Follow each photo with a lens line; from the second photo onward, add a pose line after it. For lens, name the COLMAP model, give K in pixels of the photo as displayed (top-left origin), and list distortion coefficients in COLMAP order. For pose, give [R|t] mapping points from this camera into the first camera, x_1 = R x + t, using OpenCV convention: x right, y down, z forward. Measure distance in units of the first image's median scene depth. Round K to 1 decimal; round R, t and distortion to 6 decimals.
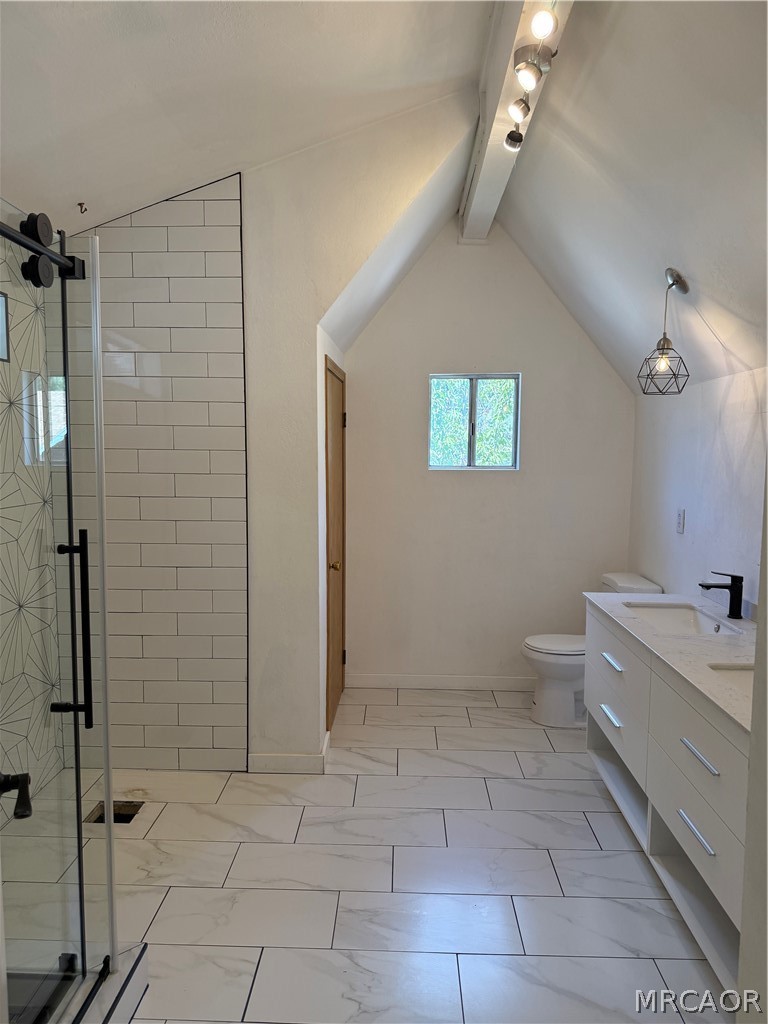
lens RADIAL K [[720.3, 0, 383.9], [0, 720.3, 512.4], [0, 0, 1]] dist [0.055076, -0.069333]
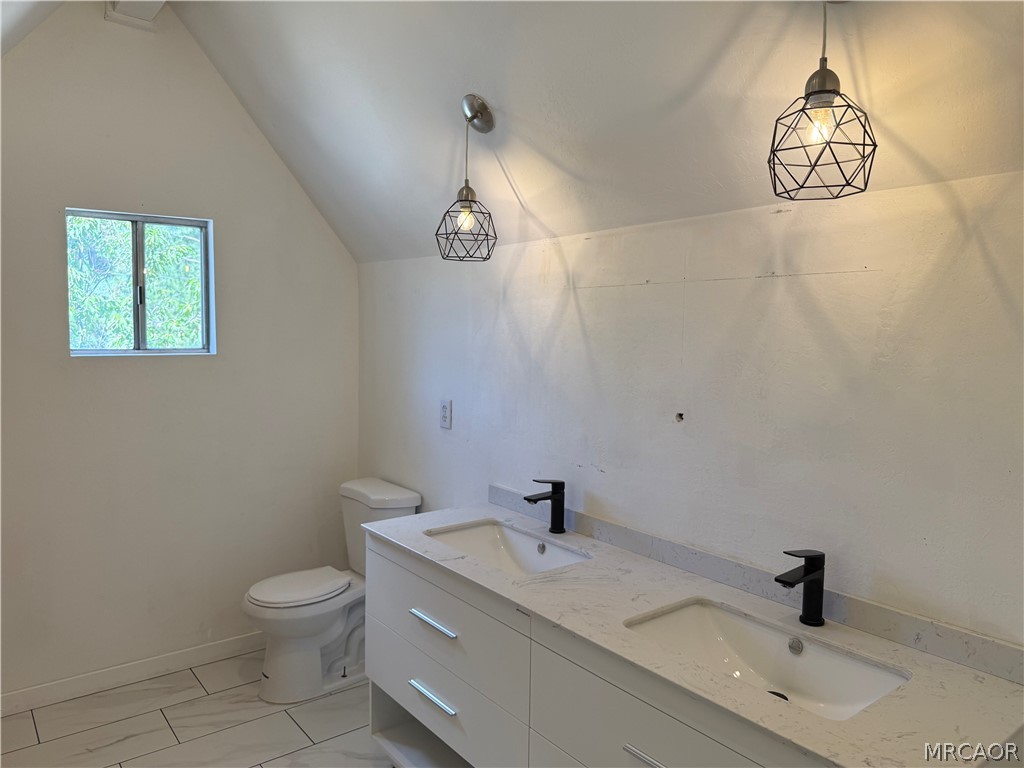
lens RADIAL K [[720.3, 0, 514.9], [0, 720.3, 382.0], [0, 0, 1]] dist [0.055076, -0.069333]
pose [[0.765627, -0.042396, 0.641886, -0.065785], [0.046445, 0.998865, 0.010576, -0.031436], [-0.641606, 0.021715, 0.766727, 0.317034]]
